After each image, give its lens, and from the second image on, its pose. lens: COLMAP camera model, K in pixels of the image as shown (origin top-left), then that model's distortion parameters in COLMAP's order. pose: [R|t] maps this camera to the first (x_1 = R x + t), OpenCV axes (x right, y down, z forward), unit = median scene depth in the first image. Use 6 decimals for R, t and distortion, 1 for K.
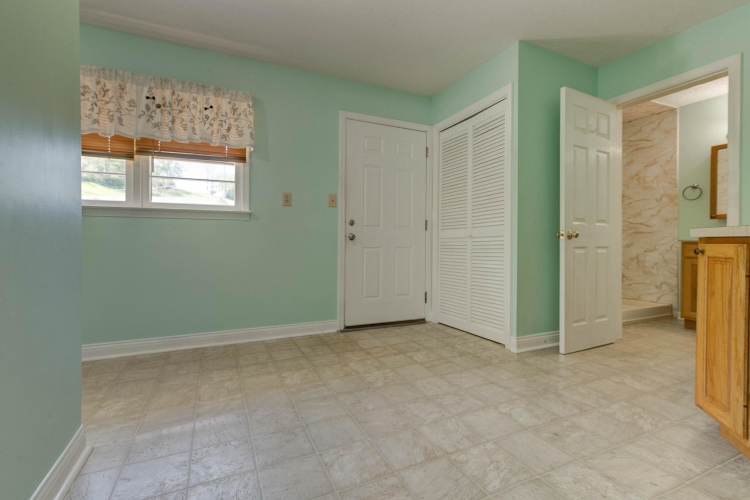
lens RADIAL K [[348.7, 0, 370.9], [0, 348.7, 247.7], [0, 0, 1]] dist [0.006408, 0.000232]
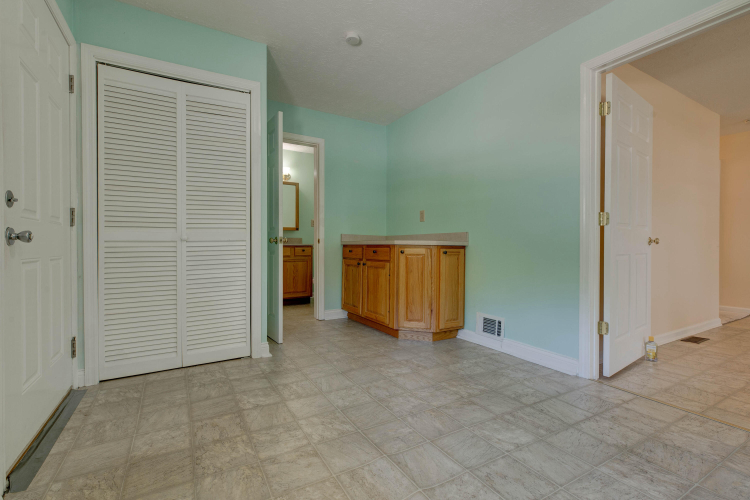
lens RADIAL K [[348.7, 0, 370.9], [0, 348.7, 250.4], [0, 0, 1]] dist [0.006408, 0.000232]
pose [[-0.111357, -0.019943, 0.993580, -0.660431], [0.012179, 0.999696, 0.021430, -0.026095], [-0.993706, 0.014487, -0.111081, 0.881162]]
